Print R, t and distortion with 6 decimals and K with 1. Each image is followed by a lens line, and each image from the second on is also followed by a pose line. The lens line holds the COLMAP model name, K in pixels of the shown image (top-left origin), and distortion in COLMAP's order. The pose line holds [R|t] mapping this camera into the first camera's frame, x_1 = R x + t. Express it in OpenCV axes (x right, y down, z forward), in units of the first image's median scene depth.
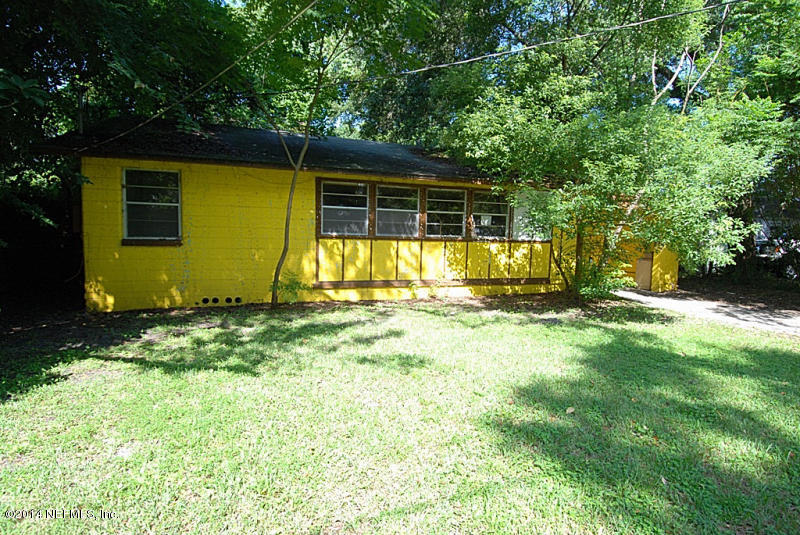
lens RADIAL K [[417.1, 0, 397.5], [0, 417.1, 266.9], [0, 0, 1]] dist [0.032611, -0.043850]
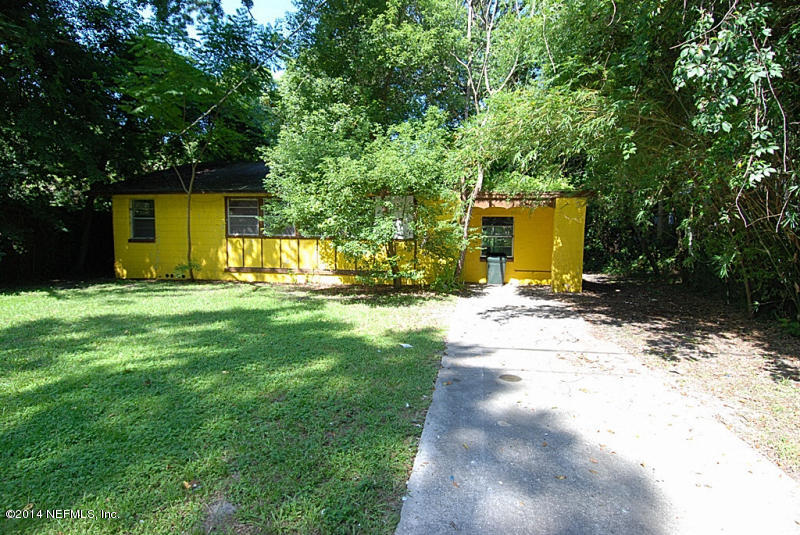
lens RADIAL K [[417.1, 0, 397.5], [0, 417.1, 266.9], [0, 0, 1]] dist [0.032611, -0.043850]
pose [[0.865631, 0.022151, -0.500193, 1.041885], [-0.033581, 0.999340, -0.013859, 0.035167], [0.499556, 0.028793, 0.865803, 0.018665]]
